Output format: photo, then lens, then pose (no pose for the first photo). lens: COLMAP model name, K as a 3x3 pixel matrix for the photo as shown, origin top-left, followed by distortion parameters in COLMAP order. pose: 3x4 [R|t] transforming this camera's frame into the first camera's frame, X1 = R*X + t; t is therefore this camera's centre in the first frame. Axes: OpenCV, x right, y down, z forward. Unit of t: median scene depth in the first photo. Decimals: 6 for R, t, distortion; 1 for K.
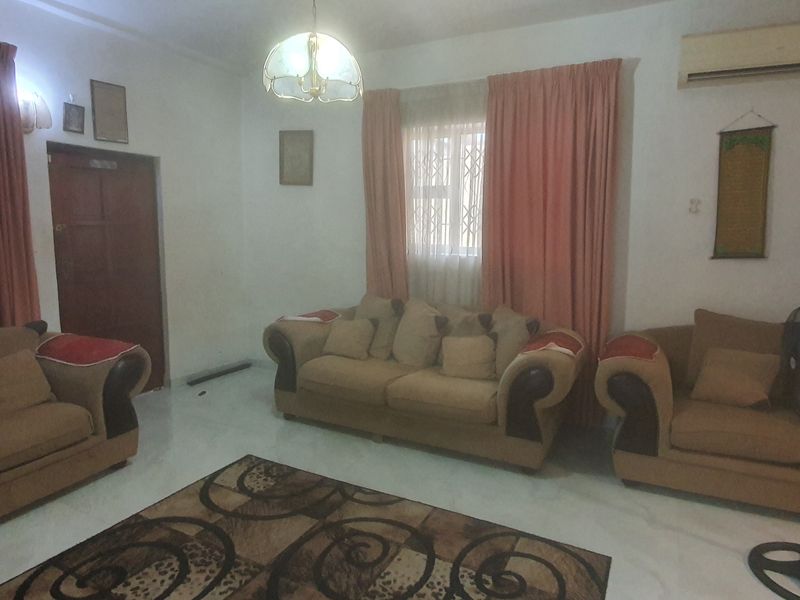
lens RADIAL K [[511.5, 0, 400.9], [0, 511.5, 297.4], [0, 0, 1]] dist [-0.001480, -0.003482]
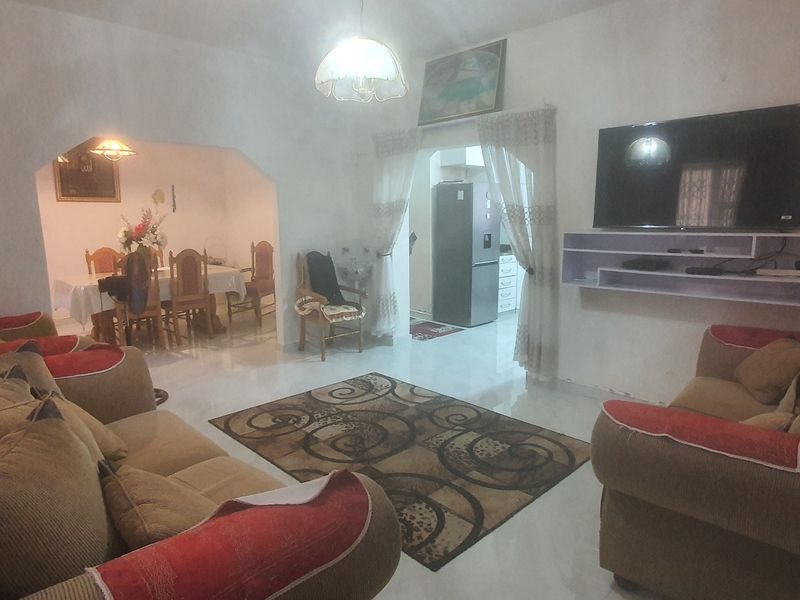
lens RADIAL K [[511.5, 0, 400.0], [0, 511.5, 299.4], [0, 0, 1]] dist [-0.001480, -0.003482]
pose [[-0.951016, -0.060998, 0.303063, -0.588951], [0.031013, 0.956570, 0.289849, -0.282593], [-0.307581, 0.285050, -0.907822, 2.053002]]
